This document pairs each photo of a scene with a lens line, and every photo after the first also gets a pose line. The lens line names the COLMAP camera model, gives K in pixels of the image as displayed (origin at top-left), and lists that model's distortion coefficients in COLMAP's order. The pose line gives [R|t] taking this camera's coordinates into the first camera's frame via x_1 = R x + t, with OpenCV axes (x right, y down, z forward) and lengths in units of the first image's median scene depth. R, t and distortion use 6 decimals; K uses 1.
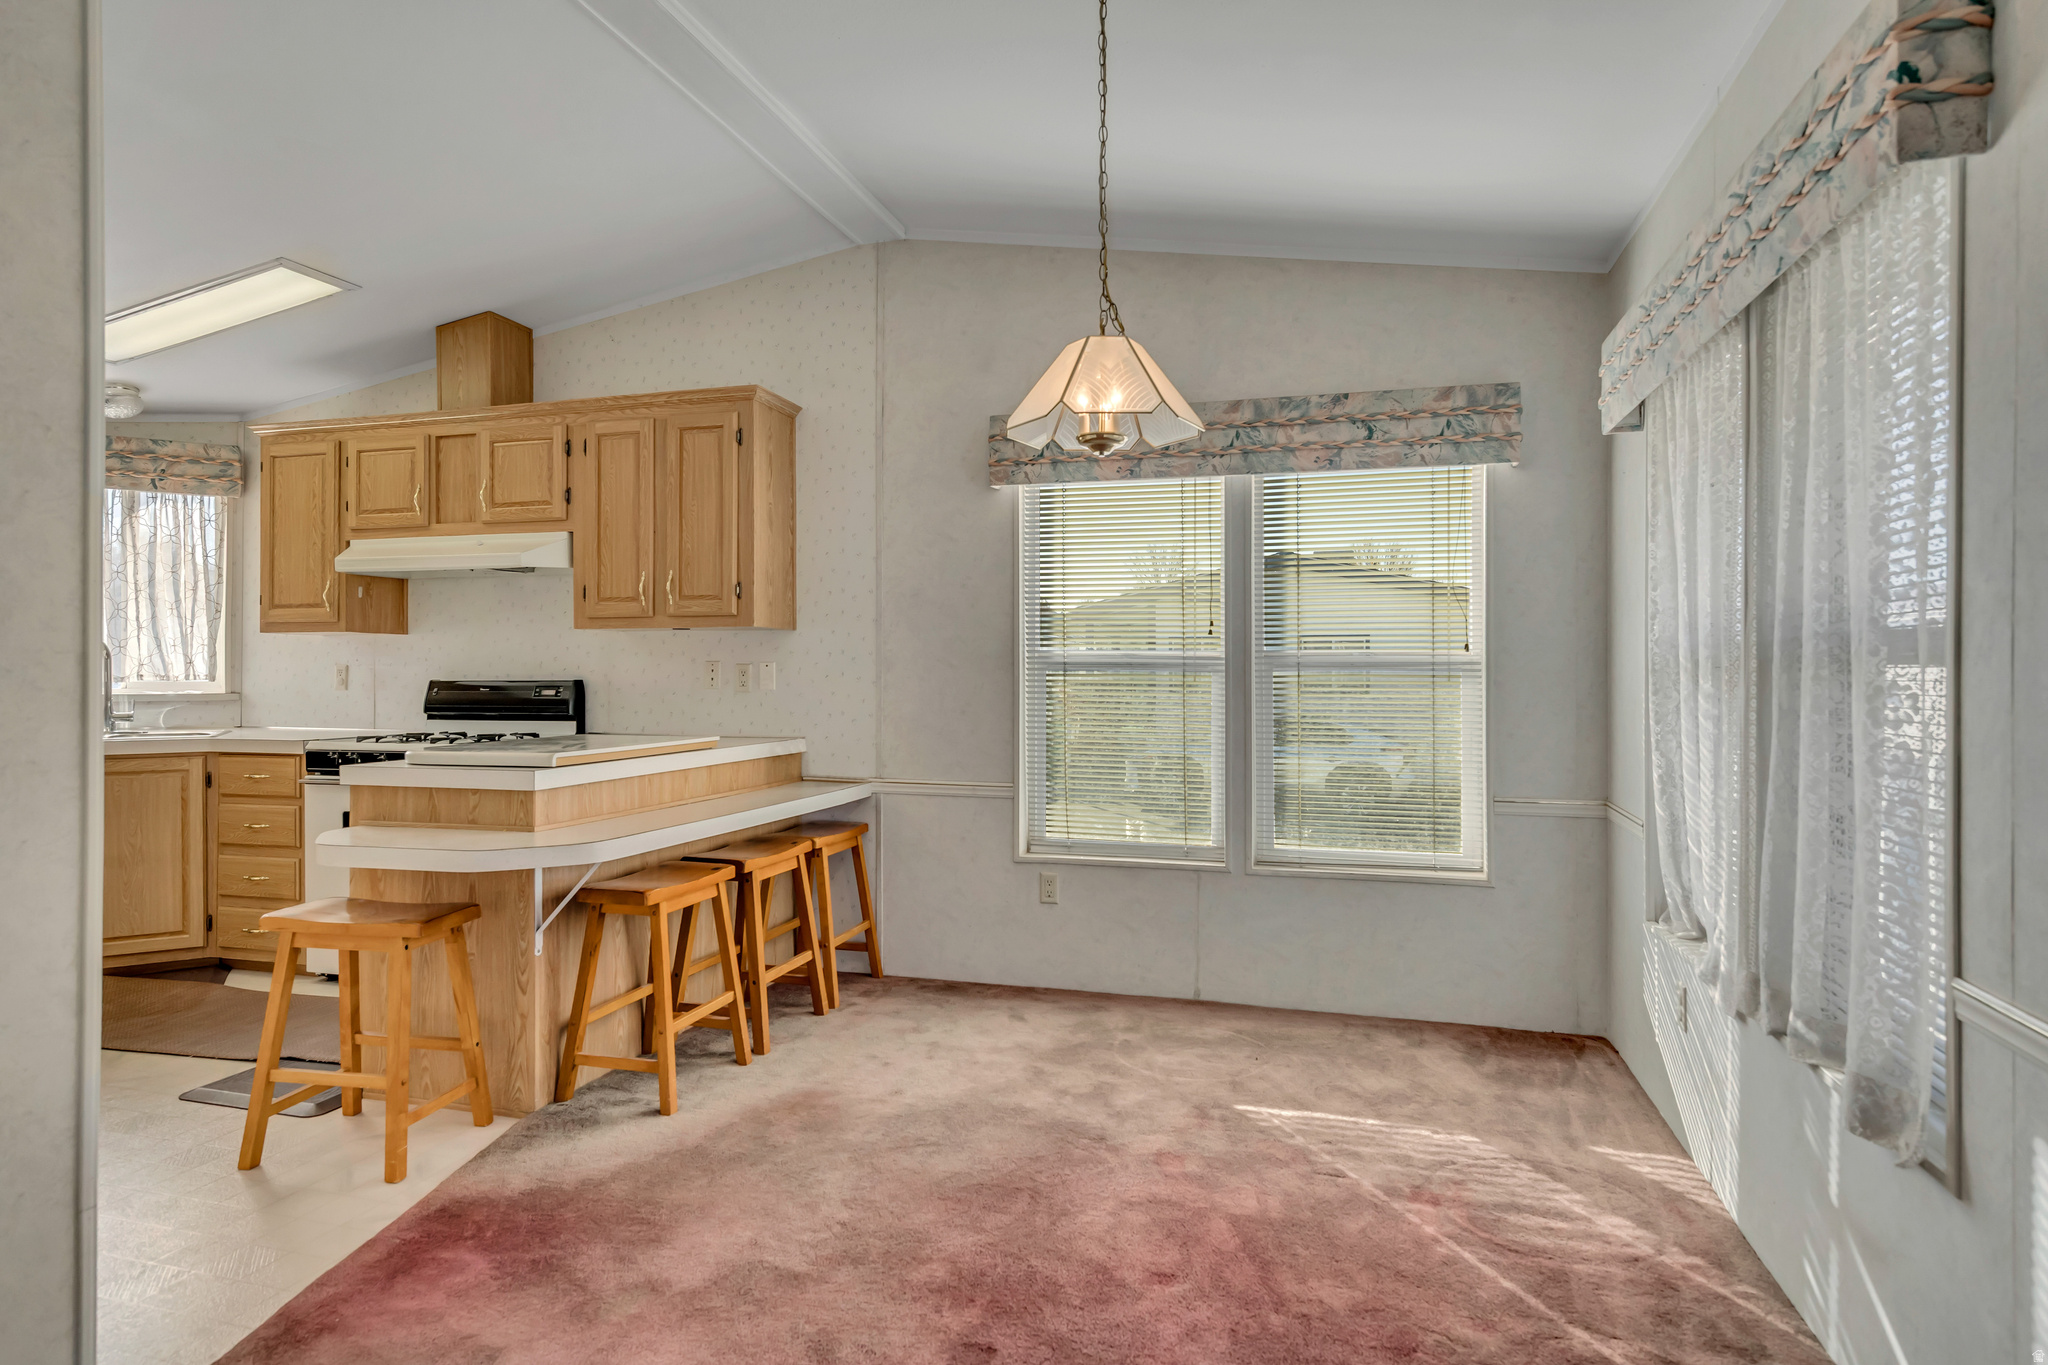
lens RADIAL K [[1122.4, 0, 1027.5], [0, 1122.4, 674.8], [0, 0, 1]] dist [0.012557, 0.000581]
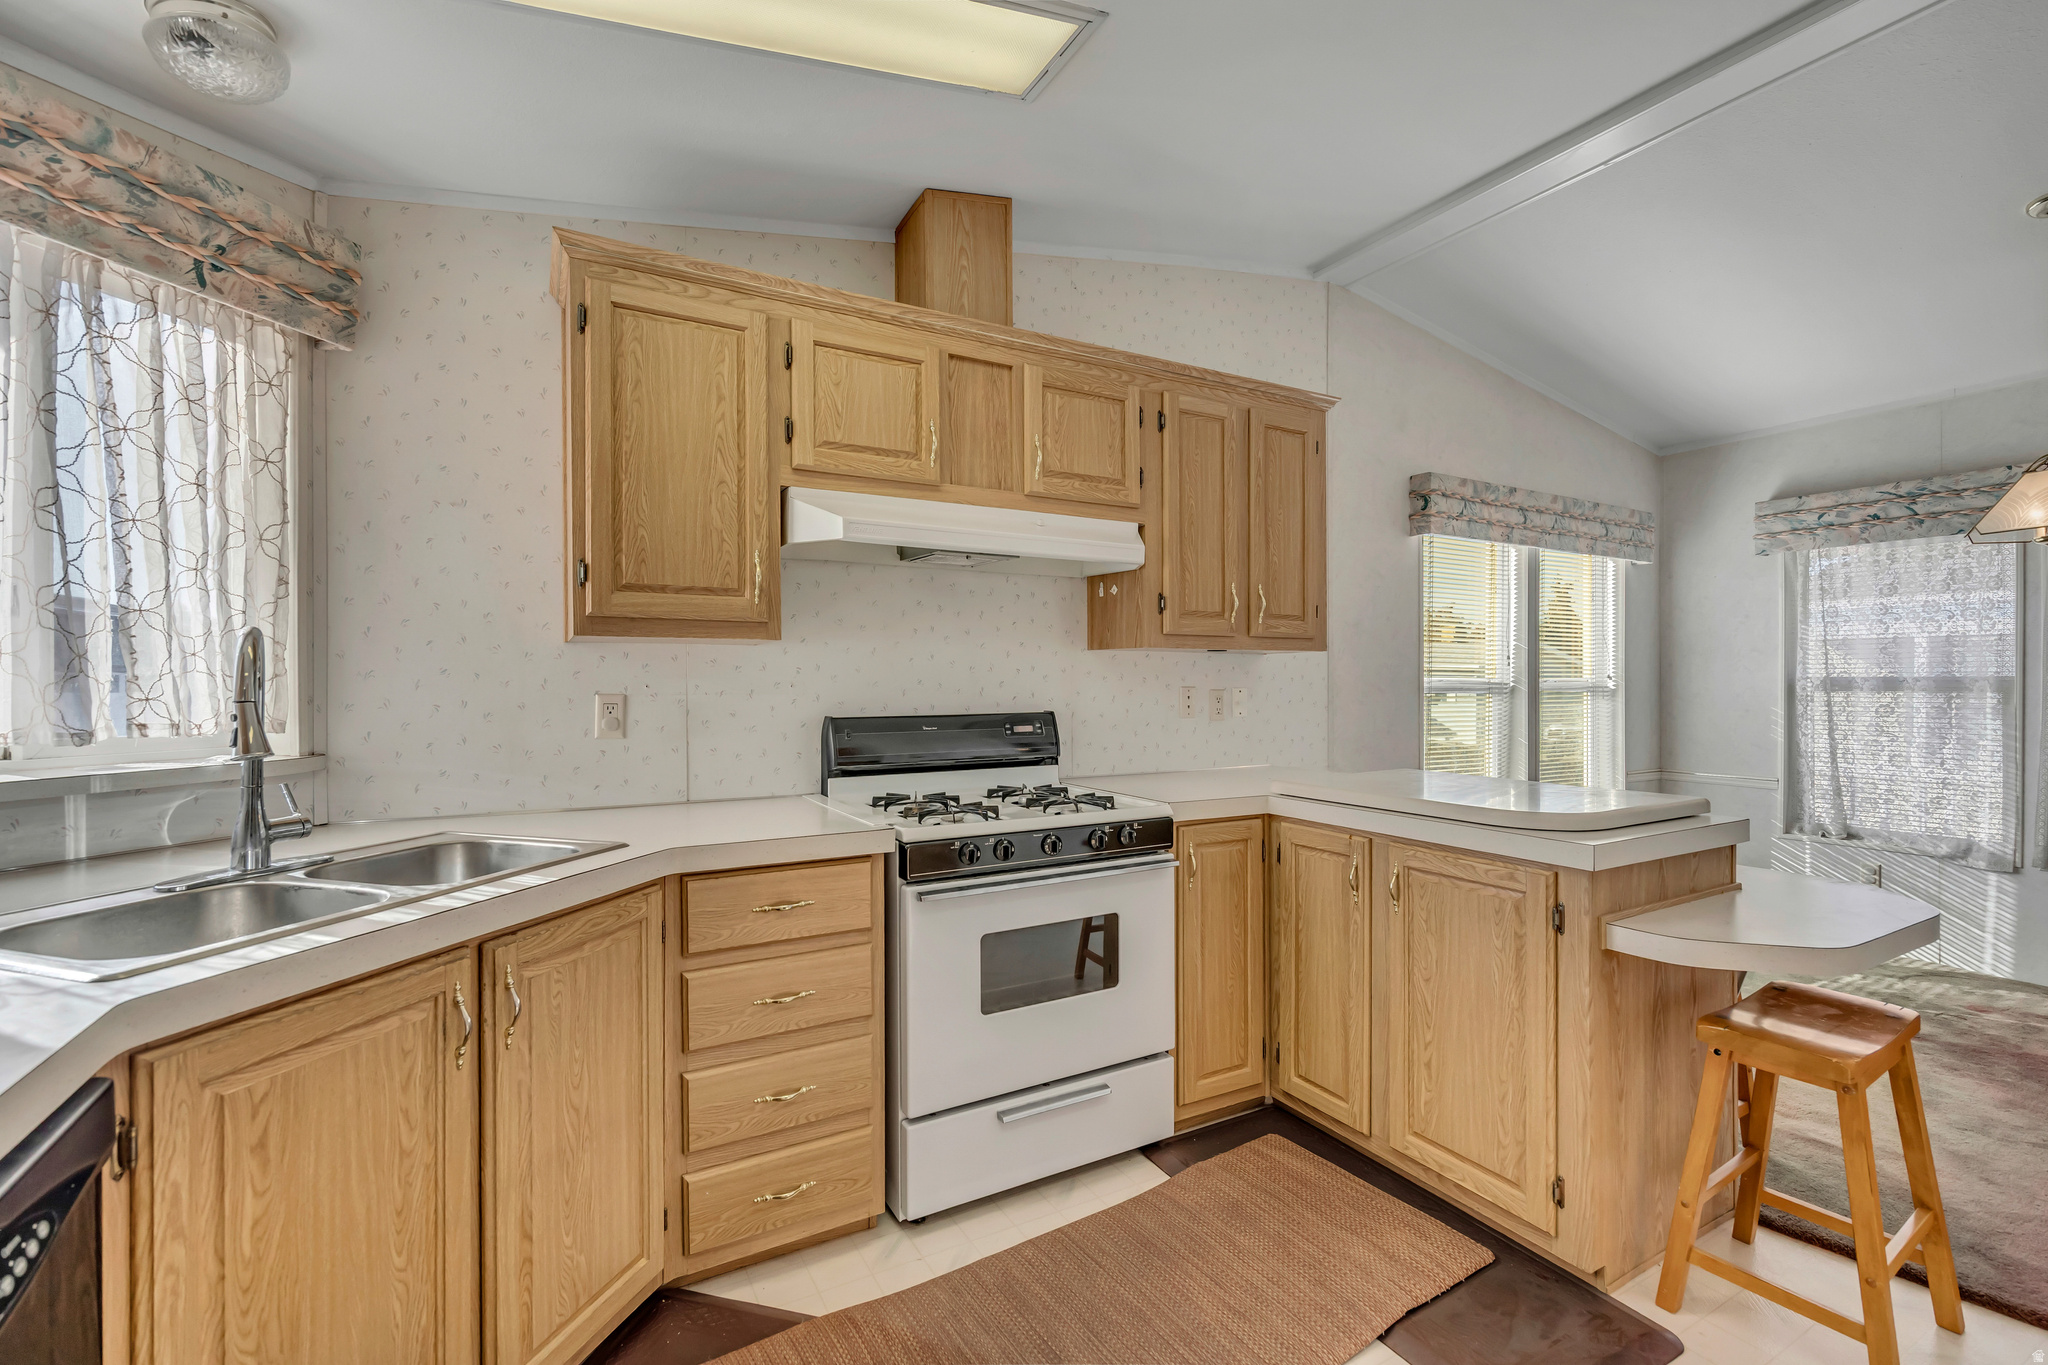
lens RADIAL K [[881.0, 0, 1021.5], [0, 881.0, 685.1], [0, 0, 1]] dist [0.001557, -0.000318]
pose [[0.702171, -0.003865, 0.711998, -0.912561], [0.002681, 0.999993, 0.002784, -0.016265], [-0.712003, -0.000046, 0.702176, 0.630795]]
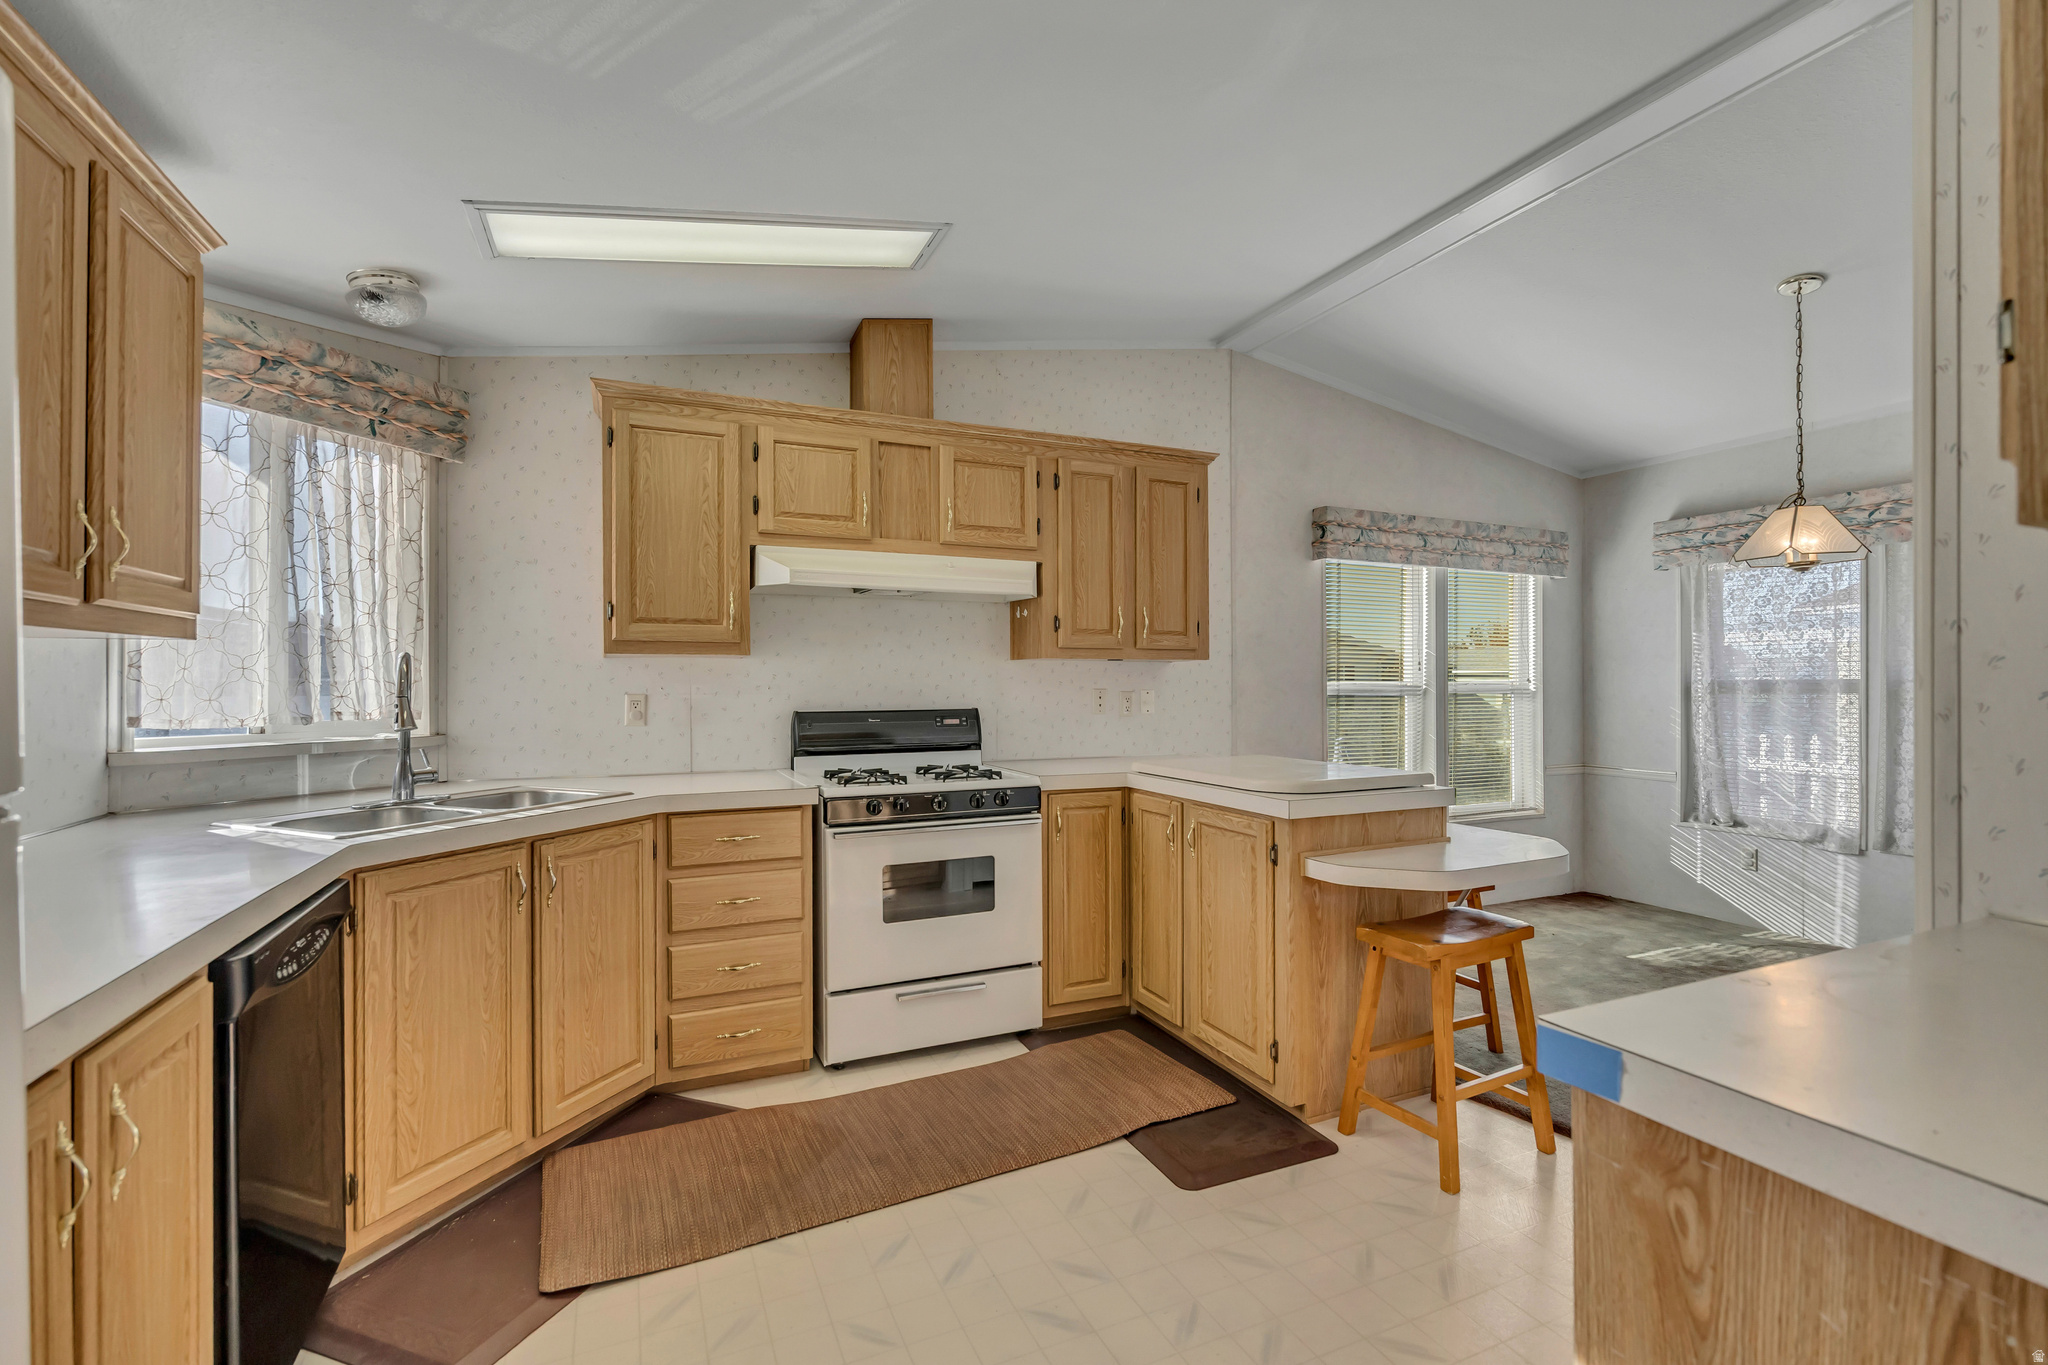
lens RADIAL K [[889.3, 0, 1022.0], [0, 889.3, 685.4], [0, 0, 1]] dist [-0.002935, -0.000009]
pose [[0.764673, -0.001797, 0.644416, -0.941808], [0.003722, 0.999992, -0.001628, -0.014990], [-0.644408, 0.003644, 0.764673, 0.400995]]
